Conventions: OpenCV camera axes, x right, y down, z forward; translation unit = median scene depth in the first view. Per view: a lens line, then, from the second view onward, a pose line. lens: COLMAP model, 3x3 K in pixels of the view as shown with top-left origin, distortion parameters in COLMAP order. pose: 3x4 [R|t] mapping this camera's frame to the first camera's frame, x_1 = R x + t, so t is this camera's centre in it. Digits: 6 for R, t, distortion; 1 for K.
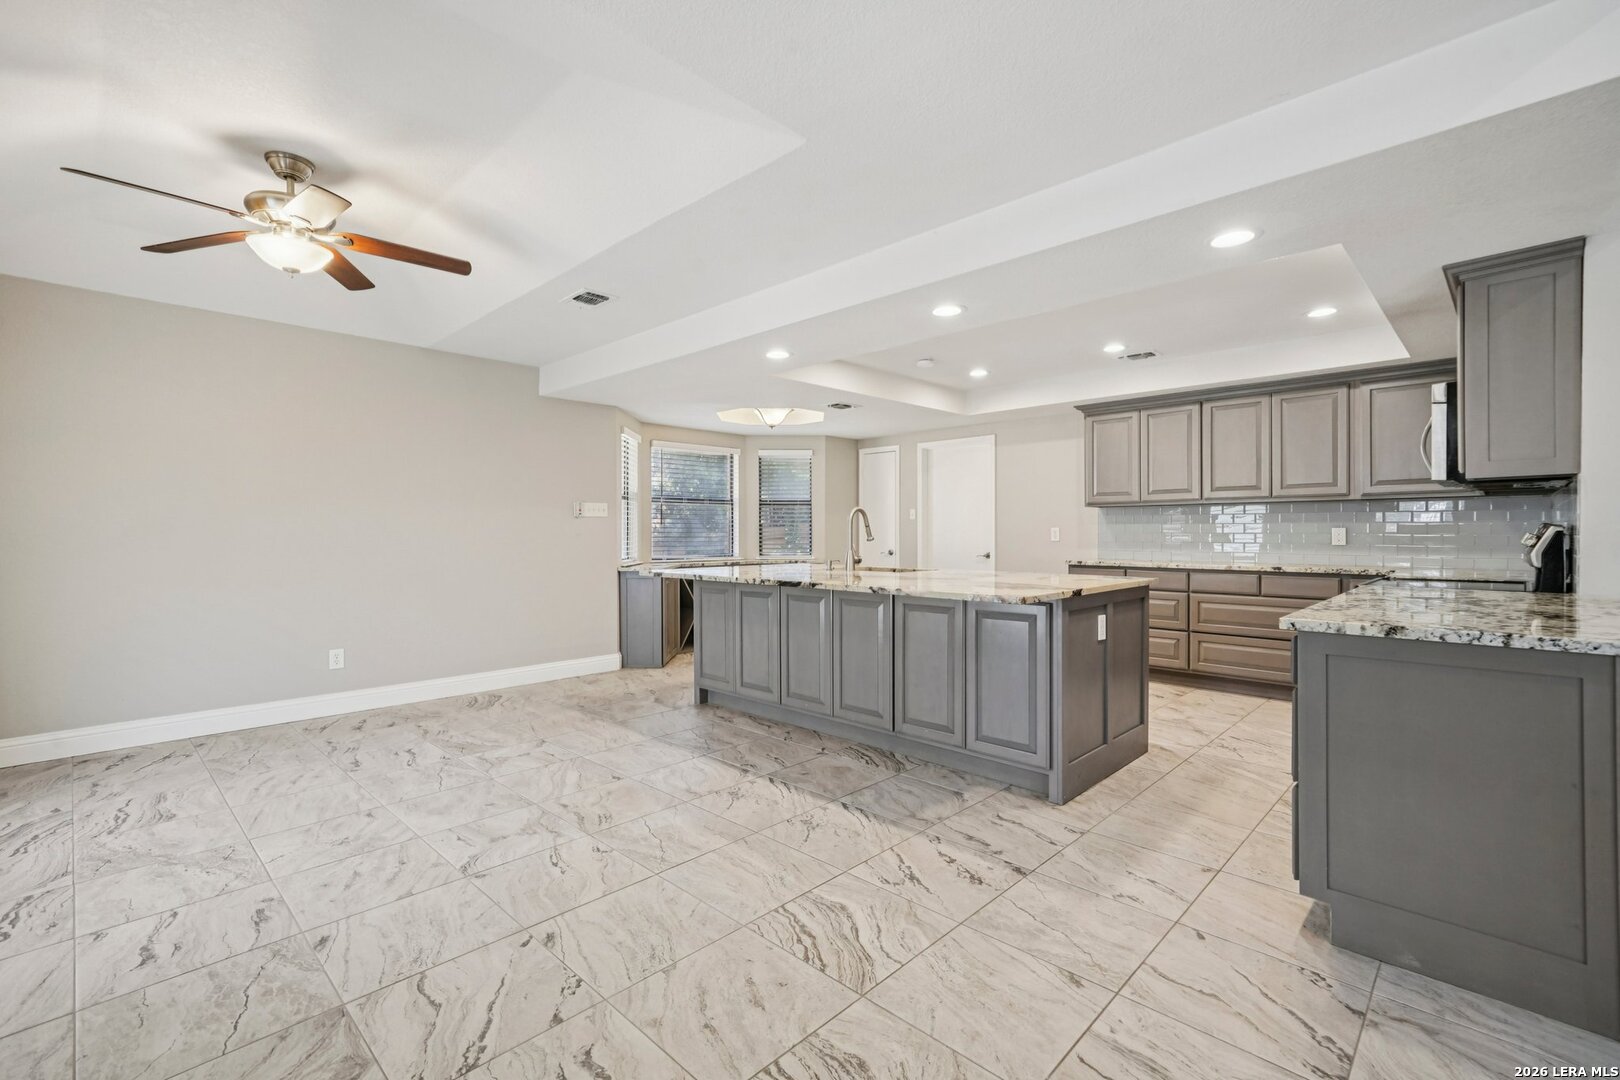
lens RADIAL K [[695.9, 0, 810.0], [0, 695.9, 540.0], [0, 0, 1]] dist [0.000379, 0.000126]
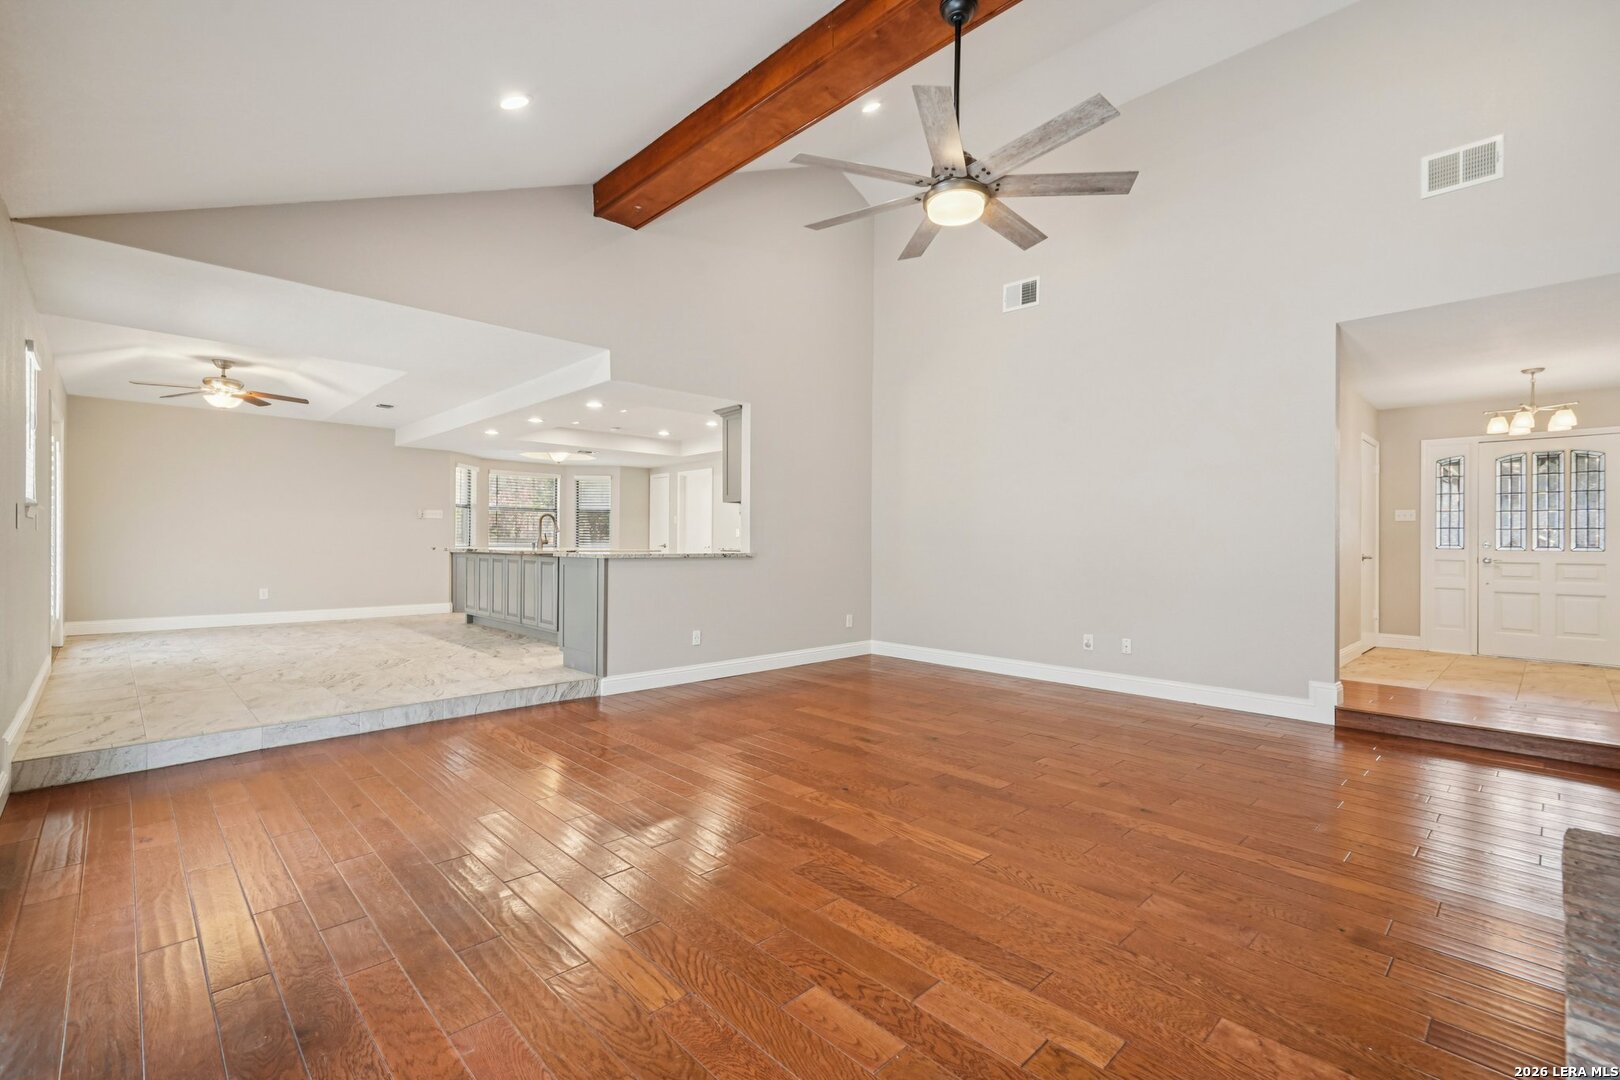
lens RADIAL K [[685.8, 0, 818.4], [0, 685.8, 547.0], [0, 0, 1]] dist [0.000160, 0.000088]
pose [[0.999949, 0.010100, -0.000471, 0.579251], [-0.010101, 0.999948, -0.001418, 0.026037], [0.000457, 0.001423, 0.999999, -0.596955]]
